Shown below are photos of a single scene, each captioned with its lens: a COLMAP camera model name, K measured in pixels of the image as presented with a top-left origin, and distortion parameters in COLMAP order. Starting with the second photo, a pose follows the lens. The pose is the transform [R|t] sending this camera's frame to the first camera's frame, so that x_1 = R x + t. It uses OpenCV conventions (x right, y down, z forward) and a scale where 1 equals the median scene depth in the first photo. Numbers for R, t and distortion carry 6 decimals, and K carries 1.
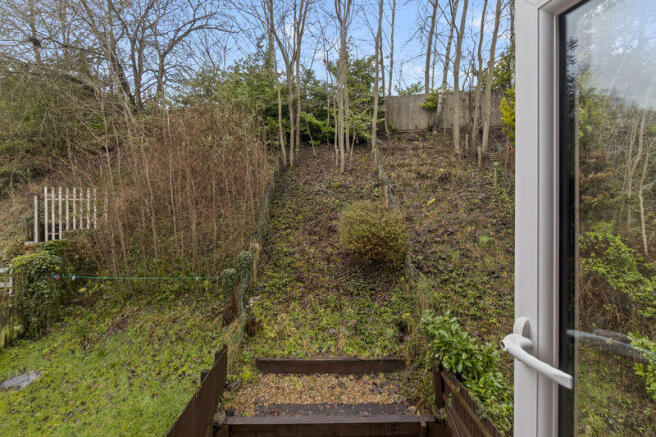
lens RADIAL K [[325.5, 0, 330.7], [0, 325.5, 216.8], [0, 0, 1]] dist [-0.000787, -0.001141]
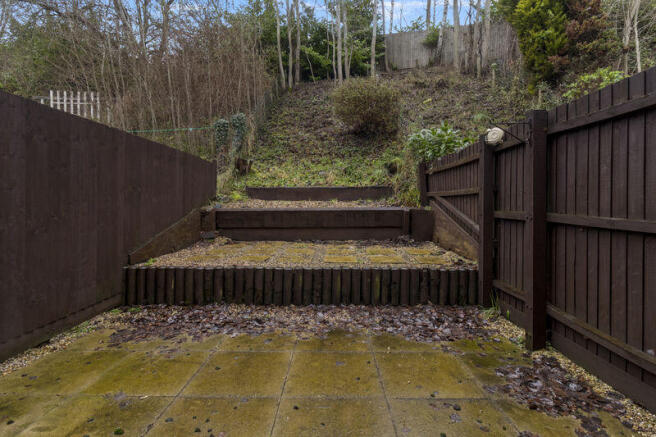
lens RADIAL K [[325.5, 0, 327.6], [0, 325.5, 219.2], [0, 0, 1]] dist [-0.000787, -0.001141]
pose [[0.999419, -0.004878, -0.033717, 0.023497], [0.005070, 0.999971, 0.005611, 0.209483], [0.033689, -0.005778, 0.999416, -0.005037]]
